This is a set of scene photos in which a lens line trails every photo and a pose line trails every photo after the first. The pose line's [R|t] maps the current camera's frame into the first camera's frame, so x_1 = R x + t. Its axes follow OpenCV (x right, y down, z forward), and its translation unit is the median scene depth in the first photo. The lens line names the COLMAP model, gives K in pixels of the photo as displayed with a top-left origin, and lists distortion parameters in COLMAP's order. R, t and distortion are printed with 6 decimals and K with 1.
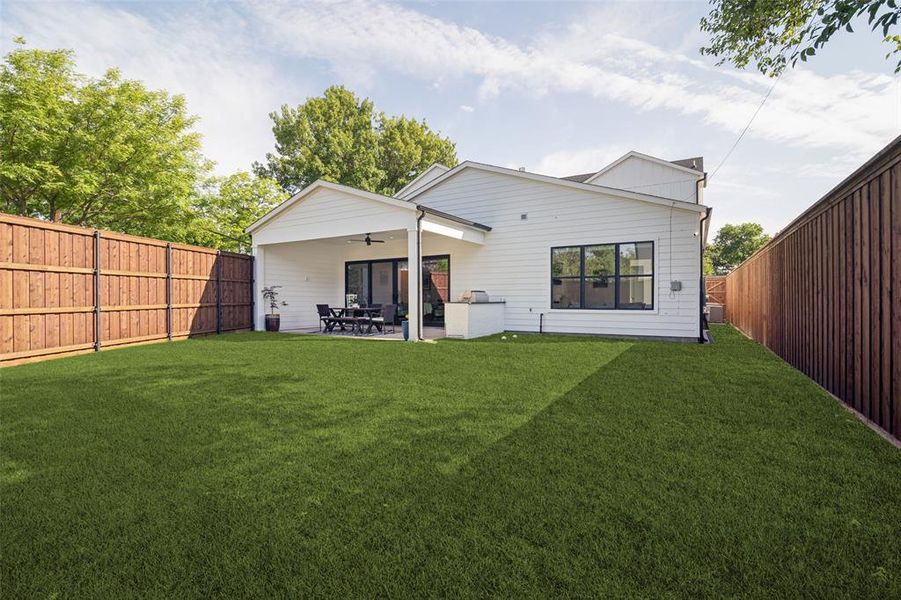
lens RADIAL K [[419.8, 0, 453.5], [0, 419.8, 297.8], [0, 0, 1]] dist [-0.015022, 0.000576]
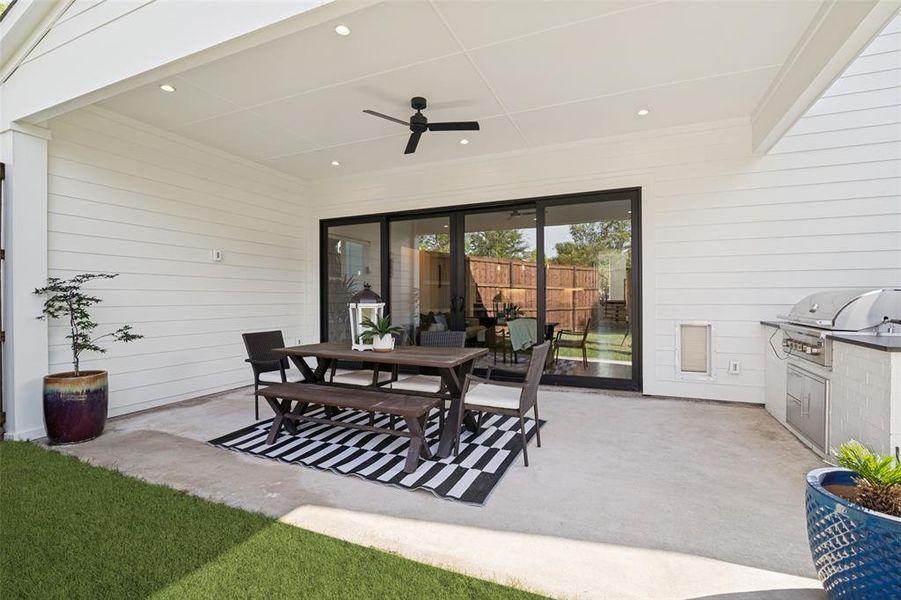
lens RADIAL K [[419.8, 0, 447.3], [0, 419.8, 302.3], [0, 0, 1]] dist [-0.015022, 0.000576]
pose [[0.994541, -0.000961, 0.104343, -0.214004], [-0.000891, 0.999843, 0.017703, -0.013959], [-0.104343, -0.017699, 0.994384, 0.693676]]
